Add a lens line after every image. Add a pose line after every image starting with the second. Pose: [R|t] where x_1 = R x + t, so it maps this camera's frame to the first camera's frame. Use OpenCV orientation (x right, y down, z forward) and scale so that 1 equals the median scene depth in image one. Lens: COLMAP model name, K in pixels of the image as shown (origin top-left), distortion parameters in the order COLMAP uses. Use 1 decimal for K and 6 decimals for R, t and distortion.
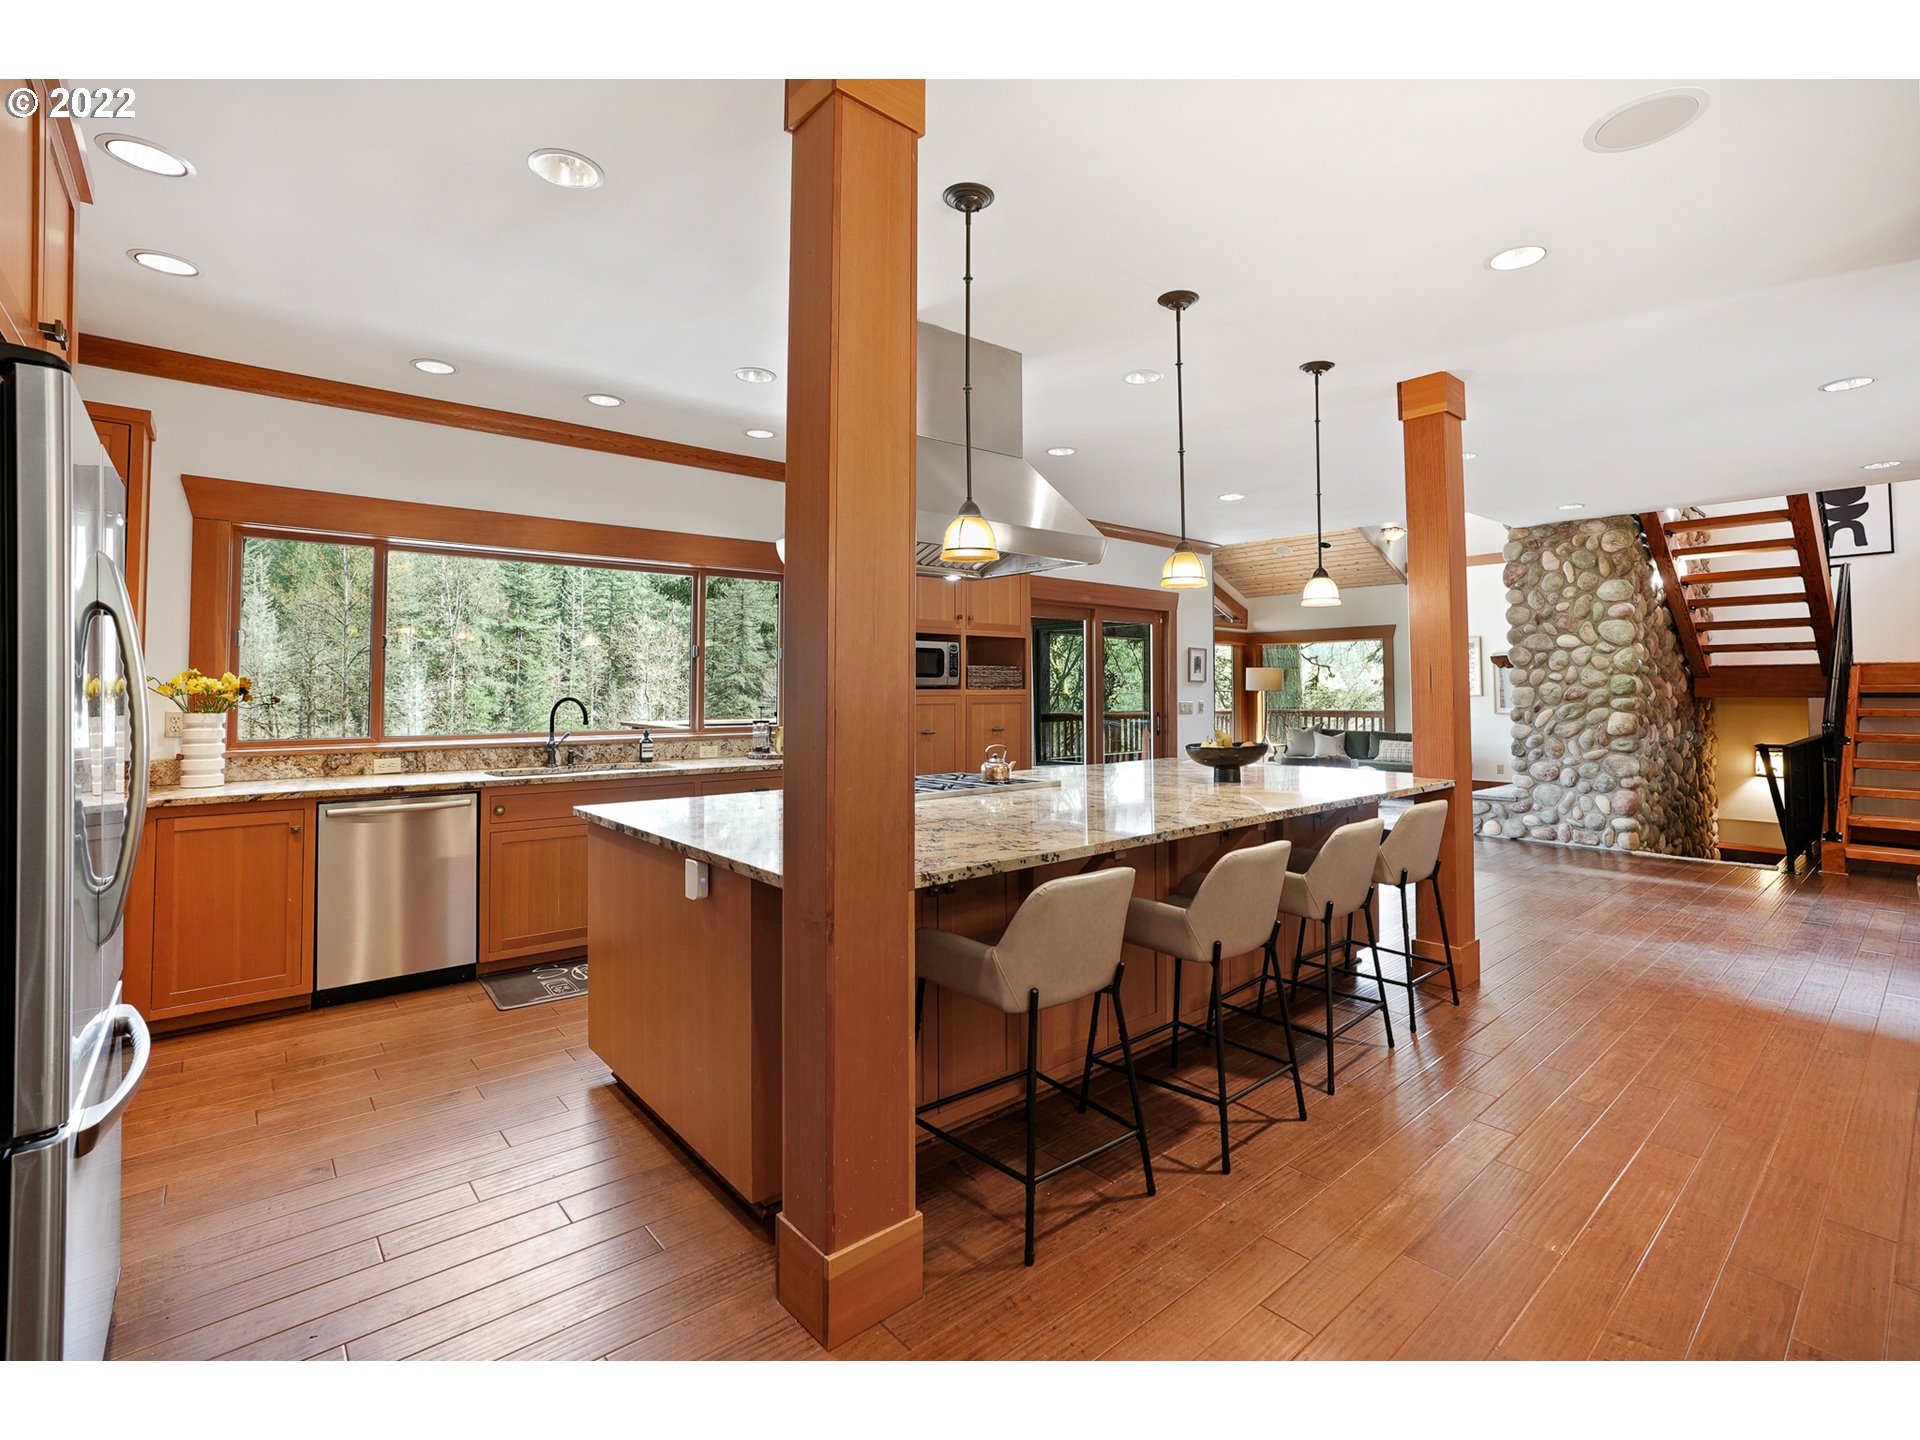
lens RADIAL K [[876.6, 0, 976.0], [0, 876.6, 671.2], [0, 0, 1]] dist [-0.002697, -0.000246]
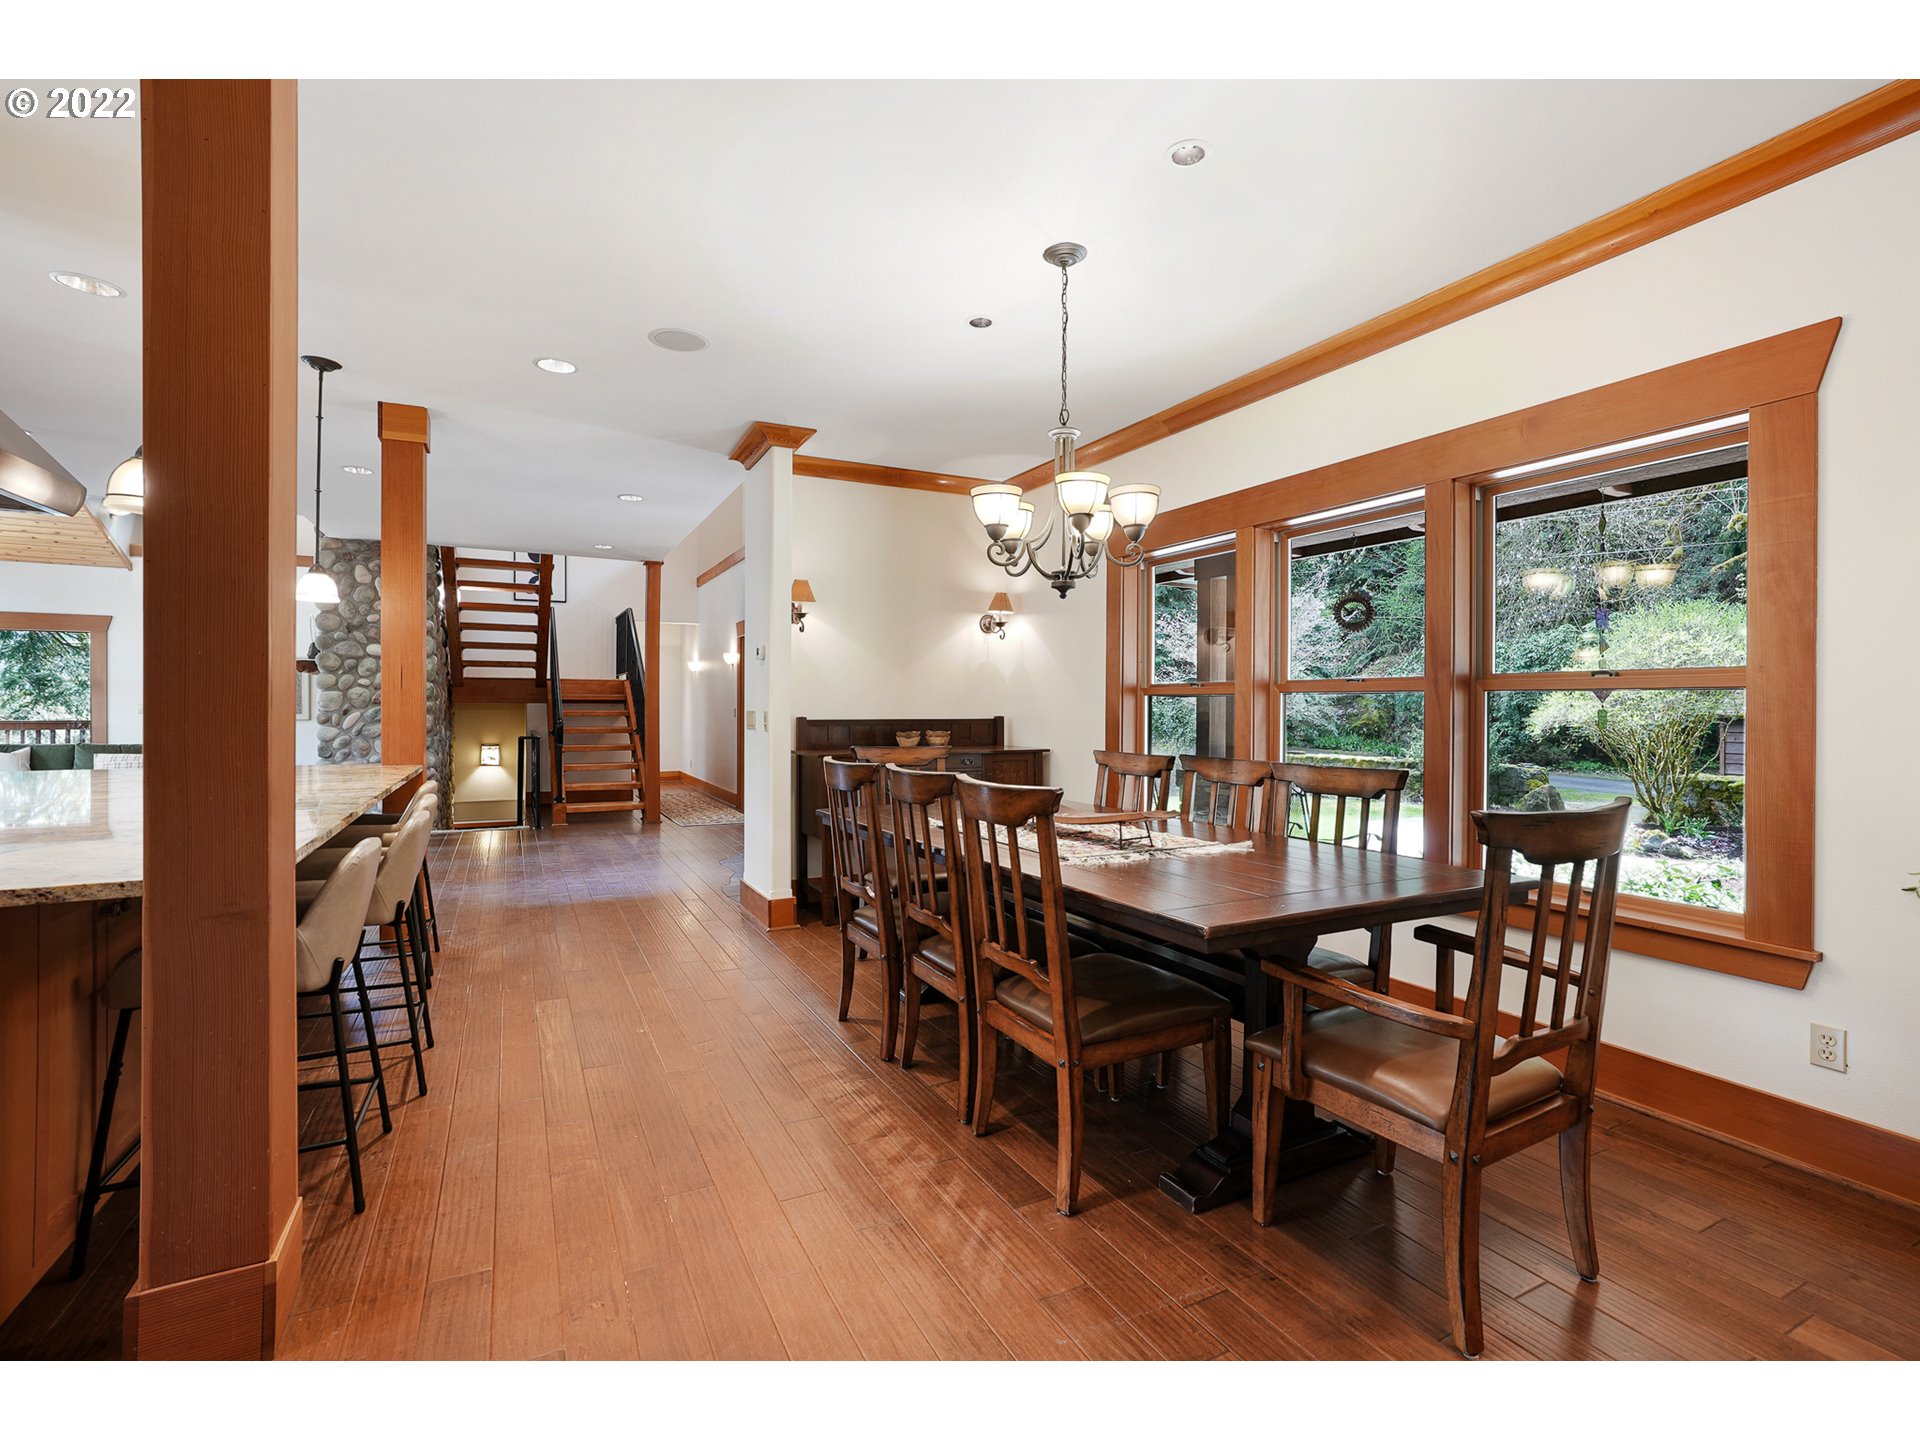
lens RADIAL K [[876.6, 0, 956.5], [0, 876.6, 711.9], [0, 0, 1]] dist [-0.002697, -0.000246]
pose [[0.251222, -0.004454, 0.967919, -0.201000], [-0.026734, 0.999576, 0.011538, 0.010923], [-0.967560, -0.028775, 0.250996, 0.016228]]
